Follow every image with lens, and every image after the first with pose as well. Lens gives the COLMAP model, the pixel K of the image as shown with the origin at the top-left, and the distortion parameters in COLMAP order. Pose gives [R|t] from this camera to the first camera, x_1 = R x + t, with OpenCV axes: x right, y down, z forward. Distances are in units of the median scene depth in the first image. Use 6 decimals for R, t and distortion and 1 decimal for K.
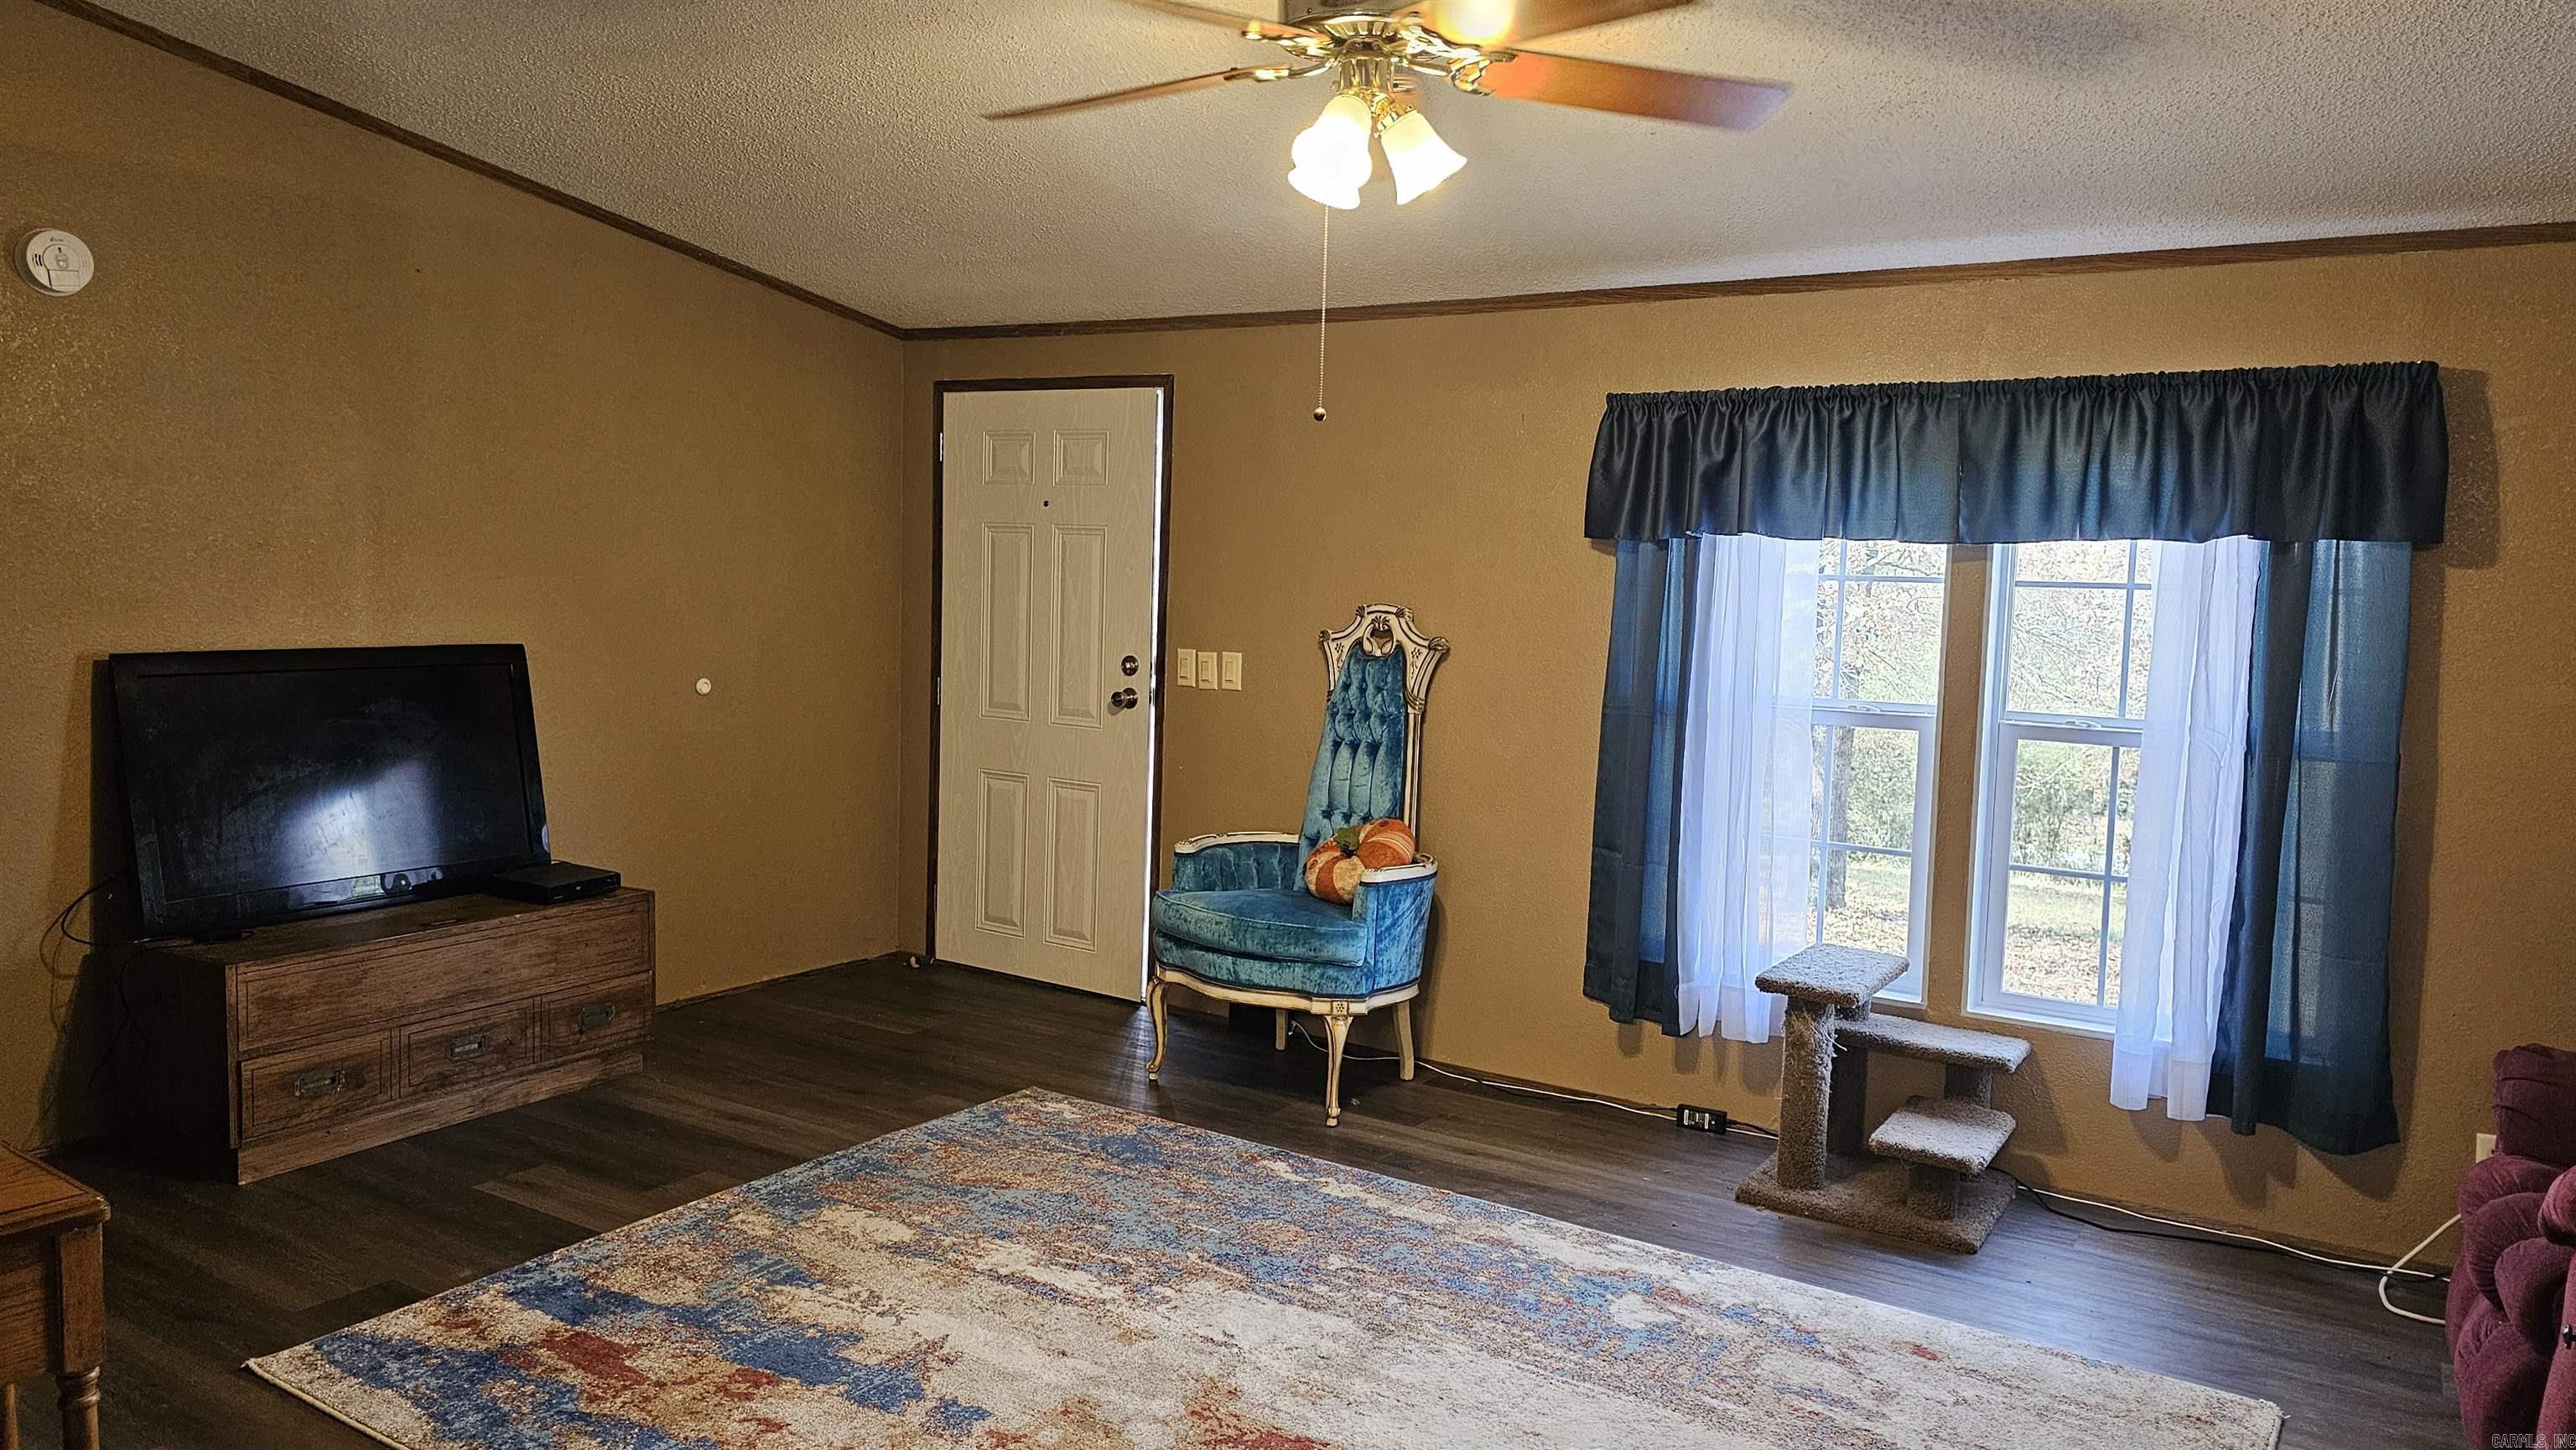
lens RADIAL K [[1717.6, 0, 1272.0], [0, 1717.6, 713.6], [0, 0, 1]] dist [0.115667, -0.137088]
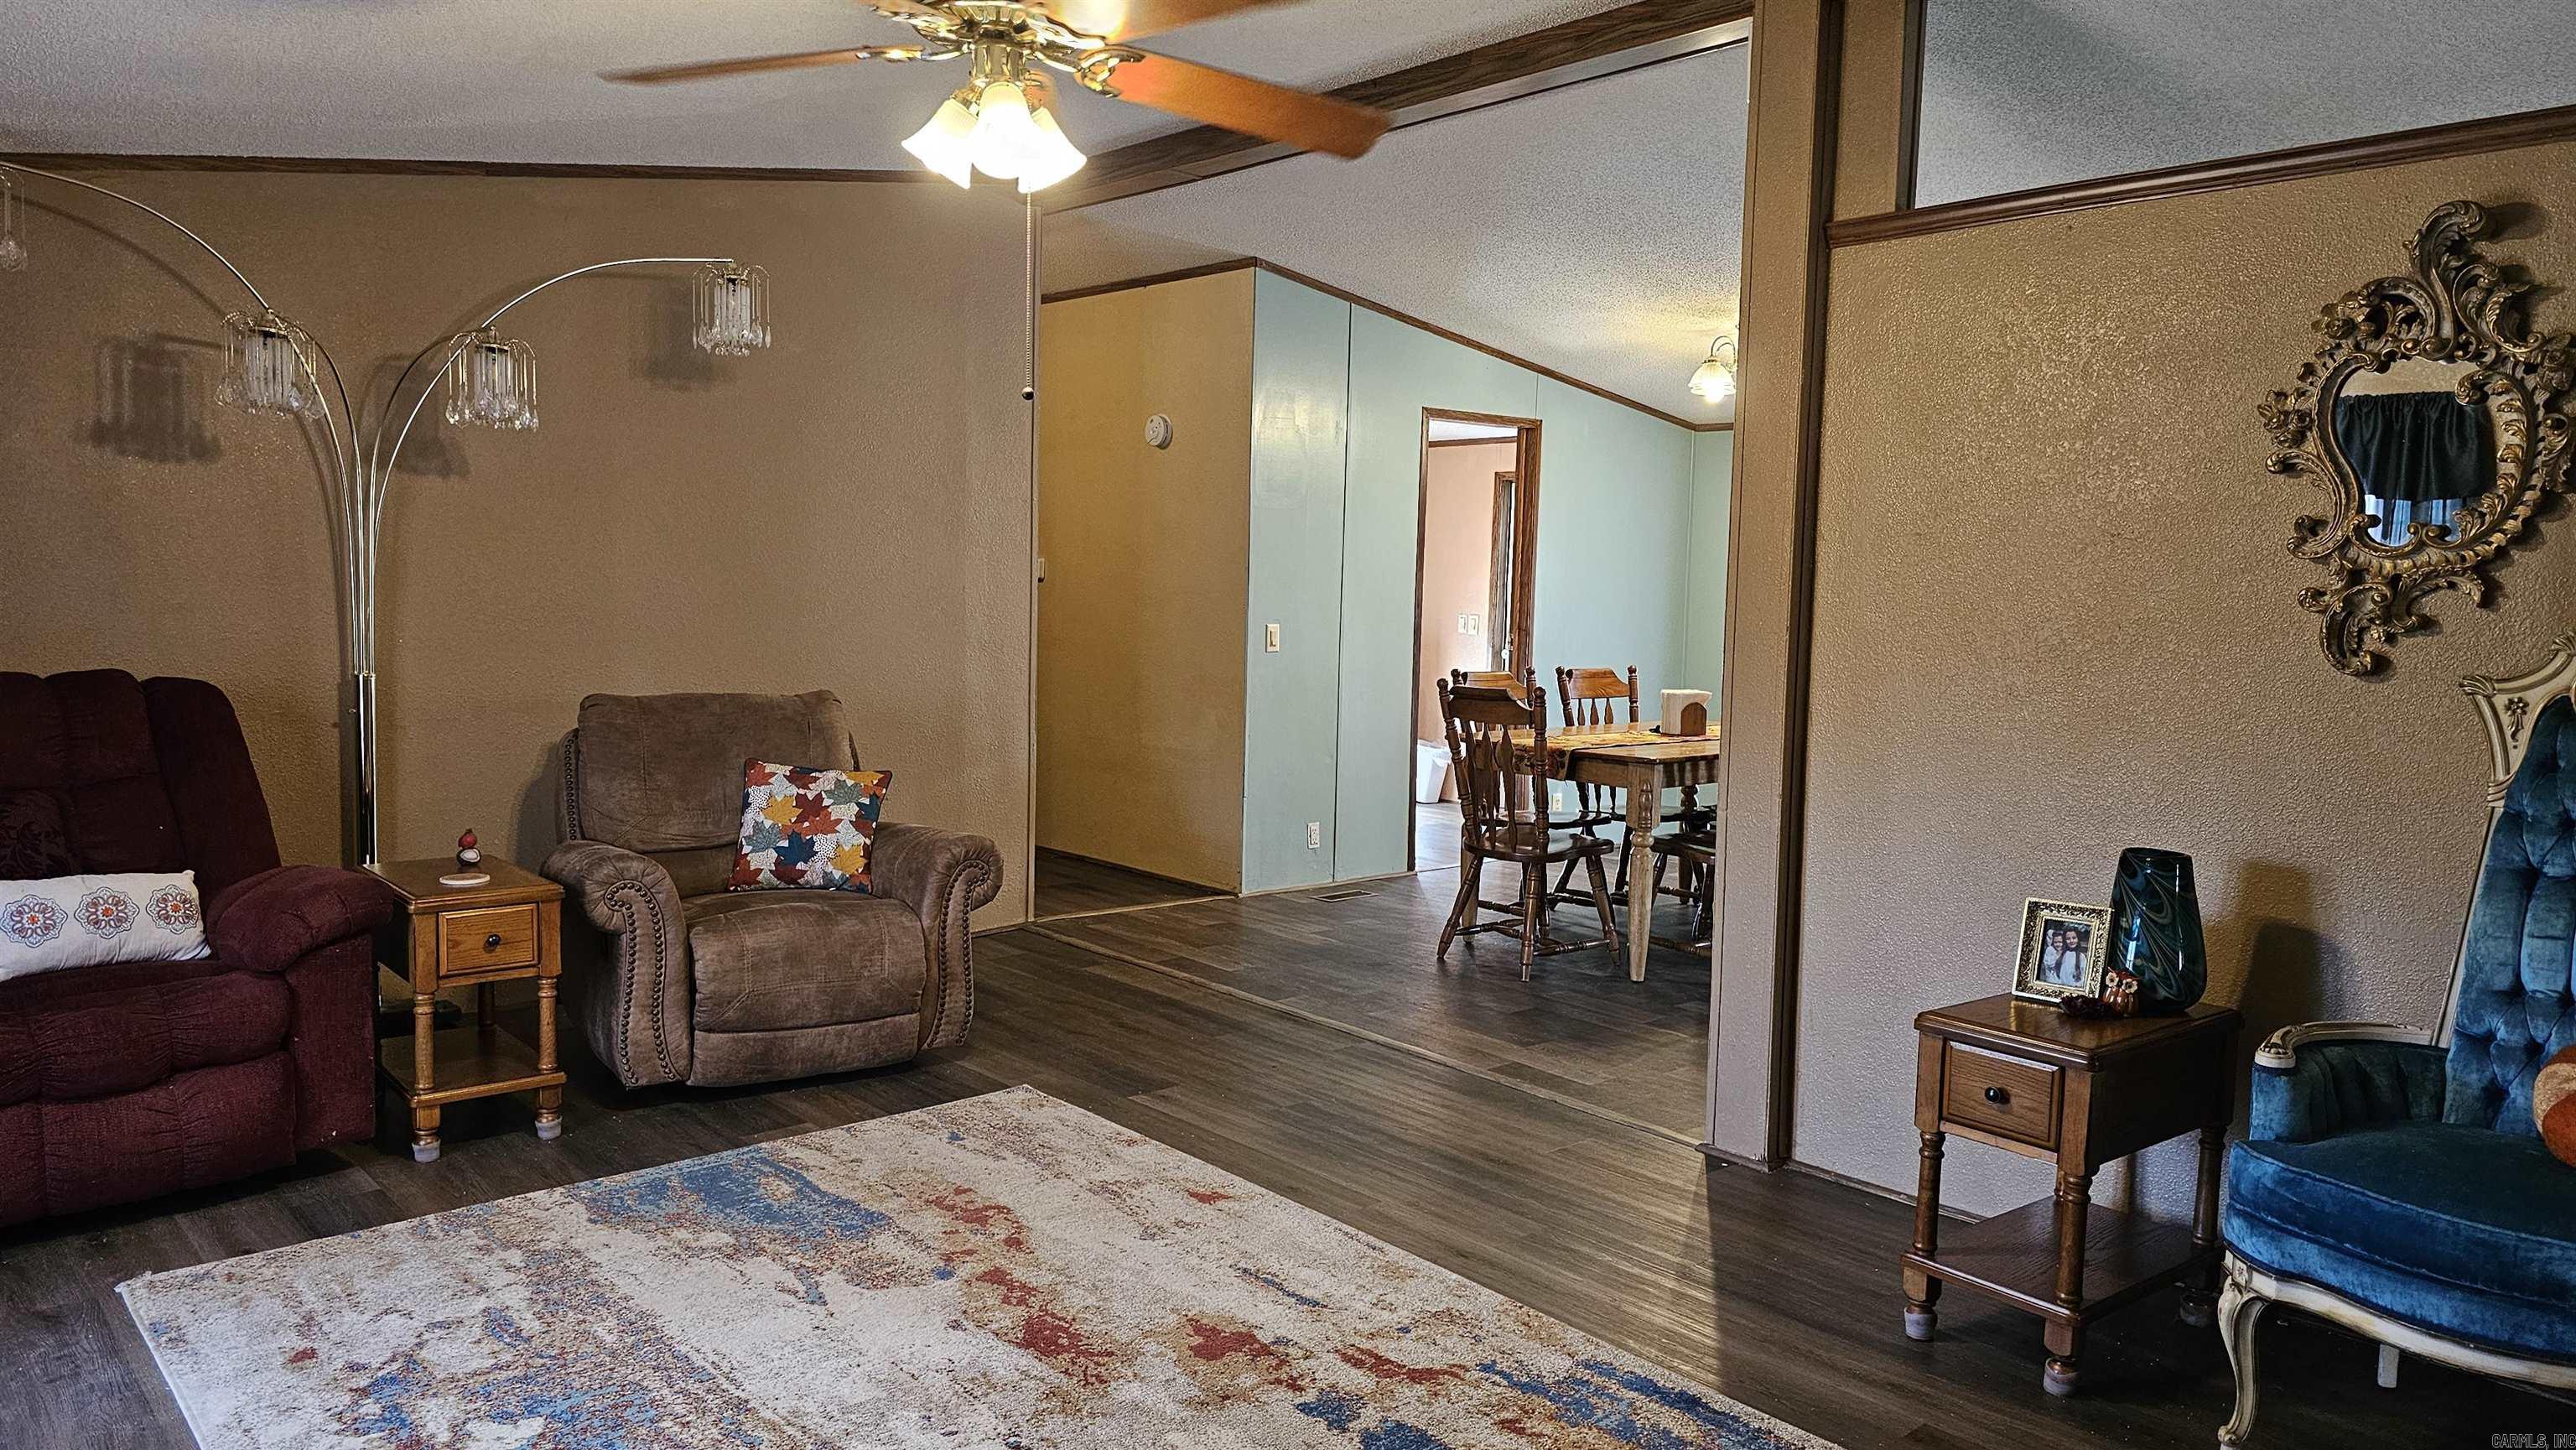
lens RADIAL K [[1717.6, 0, 1272.0], [0, 1717.6, 713.6], [0, 0, 1]] dist [0.115667, -0.137088]
pose [[-0.961795, -0.073645, 0.263678, -0.249255], [-0.028307, 0.984729, 0.171779, -0.105532], [-0.272302, 0.157752, -0.949192, 1.234502]]
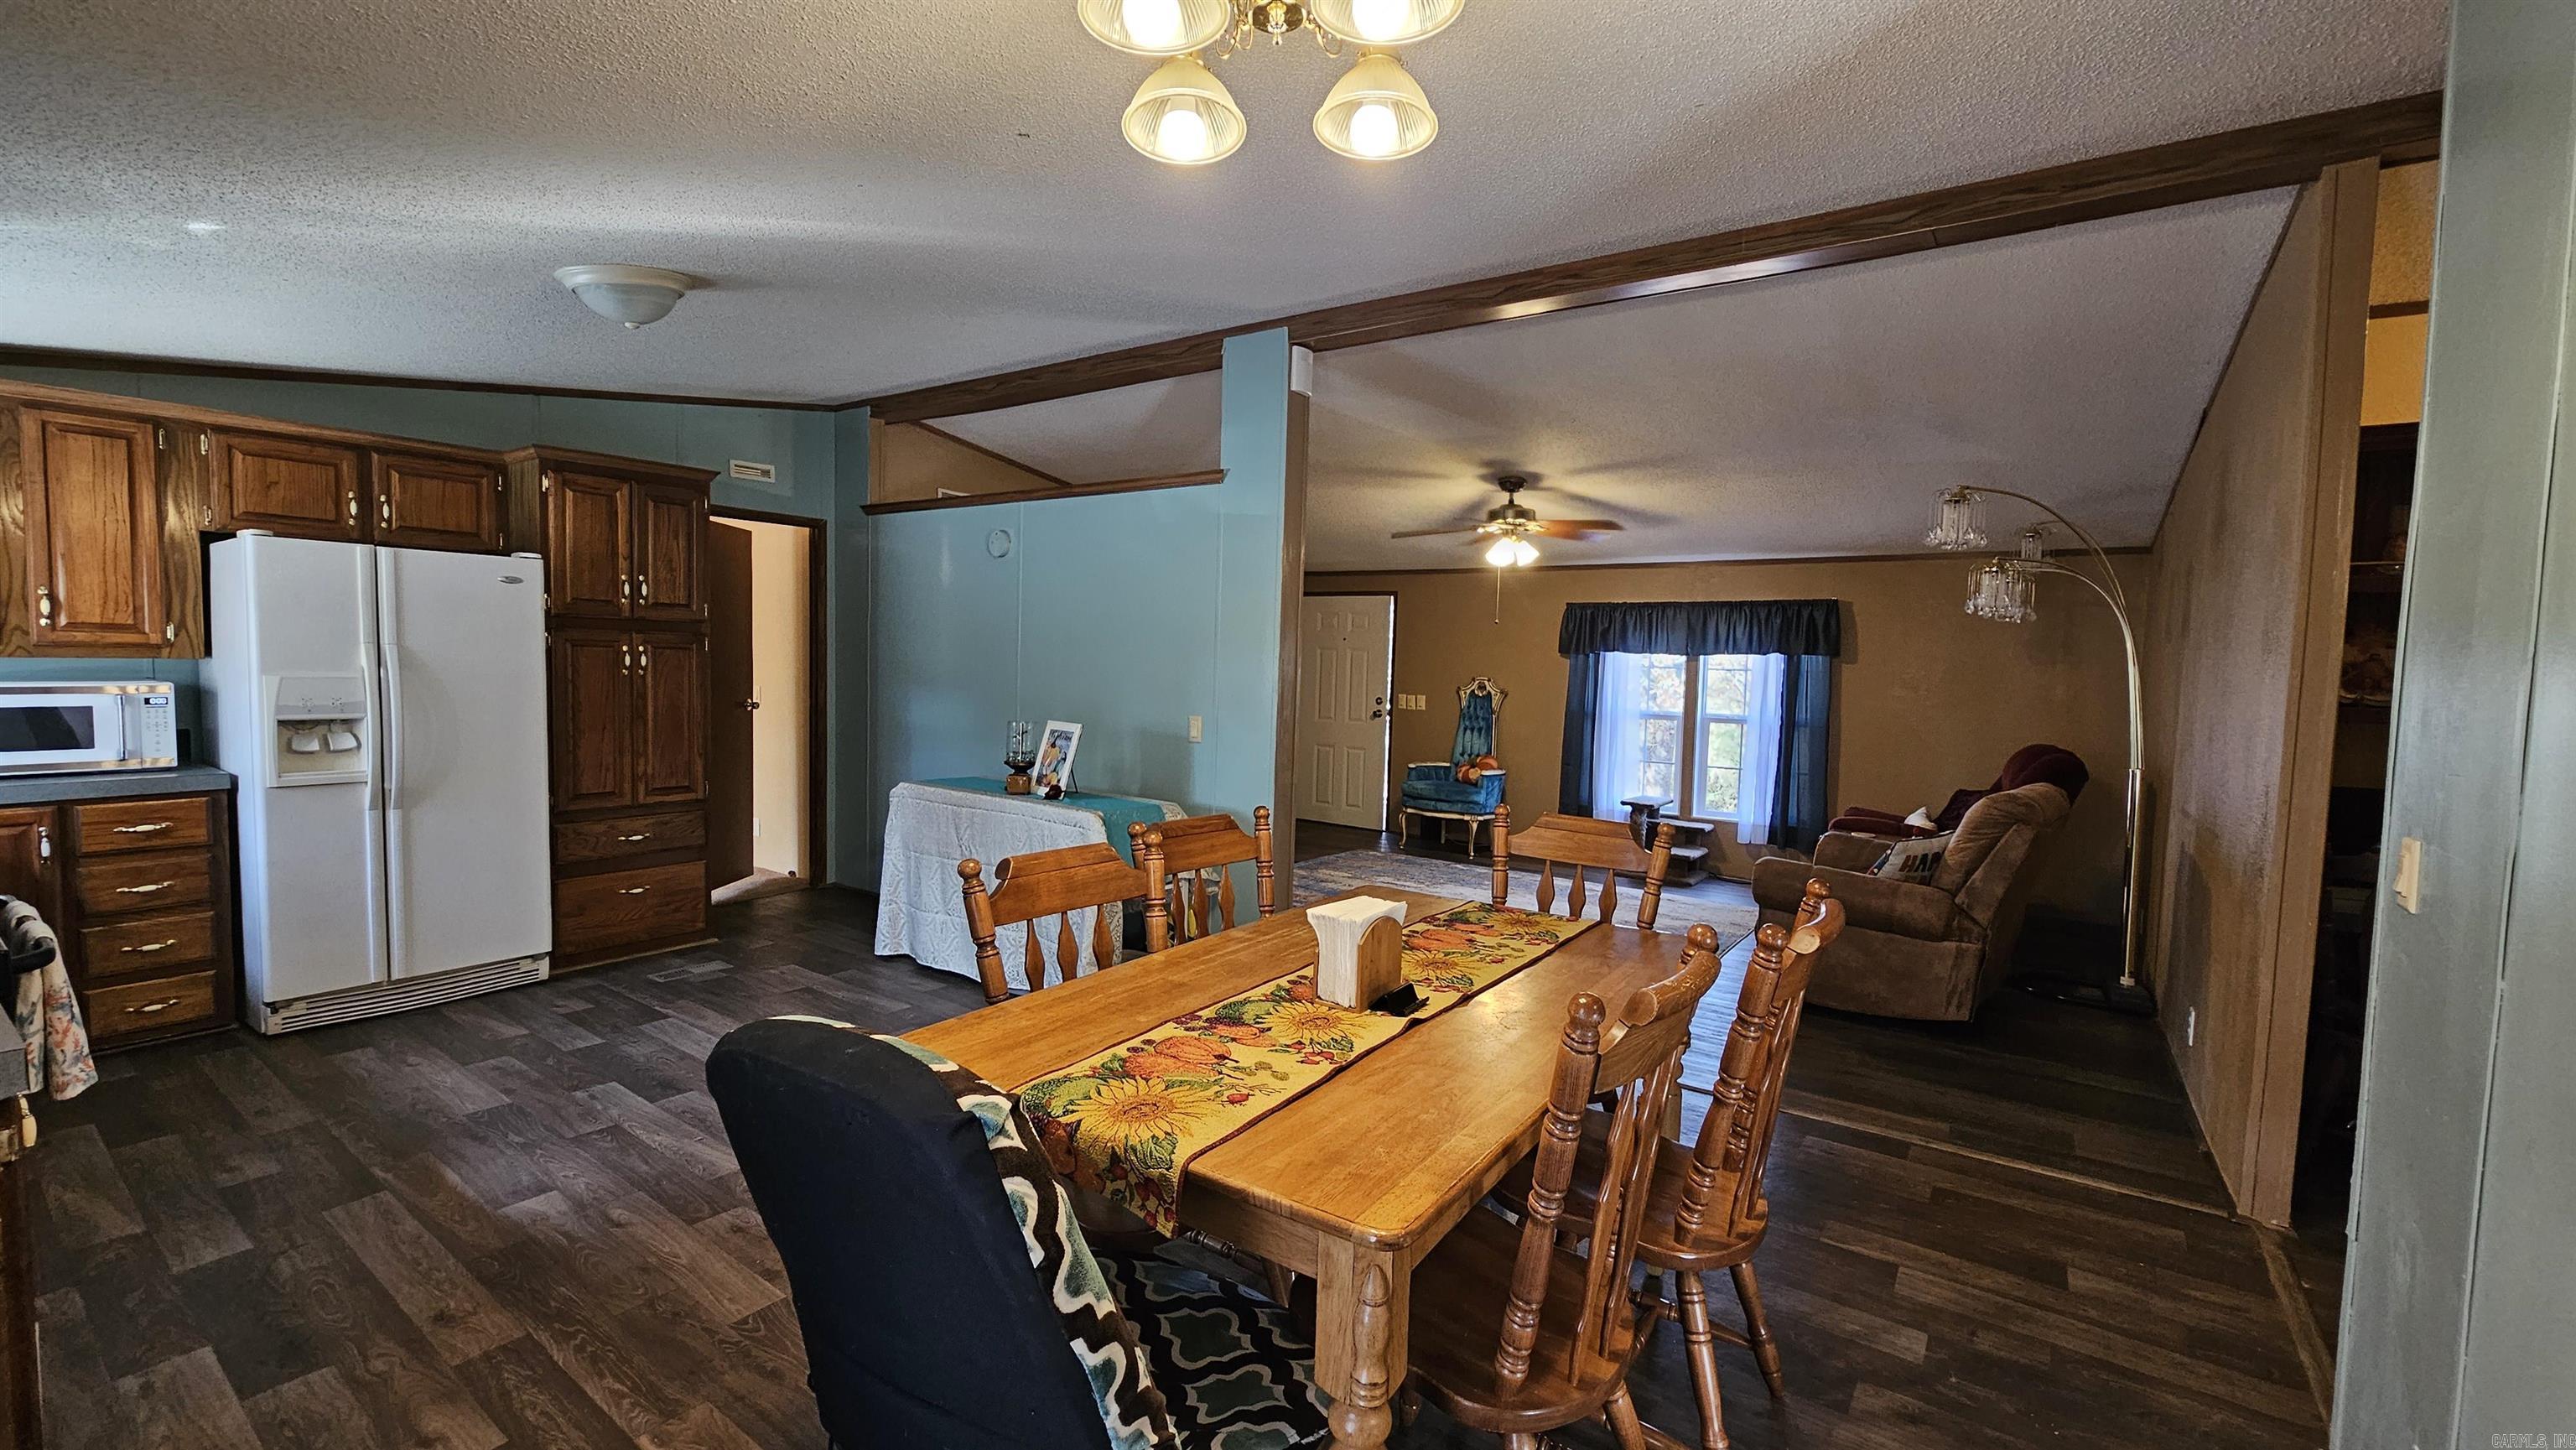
lens RADIAL K [[1053.2, 0, 1286.6], [0, 1053.2, 729.4], [0, 0, 1]] dist [-0.001209, 0.000292]
pose [[0.999347, -0.000132, -0.036139, -0.208281], [-0.000609, 0.999790, -0.020491, 0.060332], [0.036134, 0.020500, 0.999137, -0.756808]]
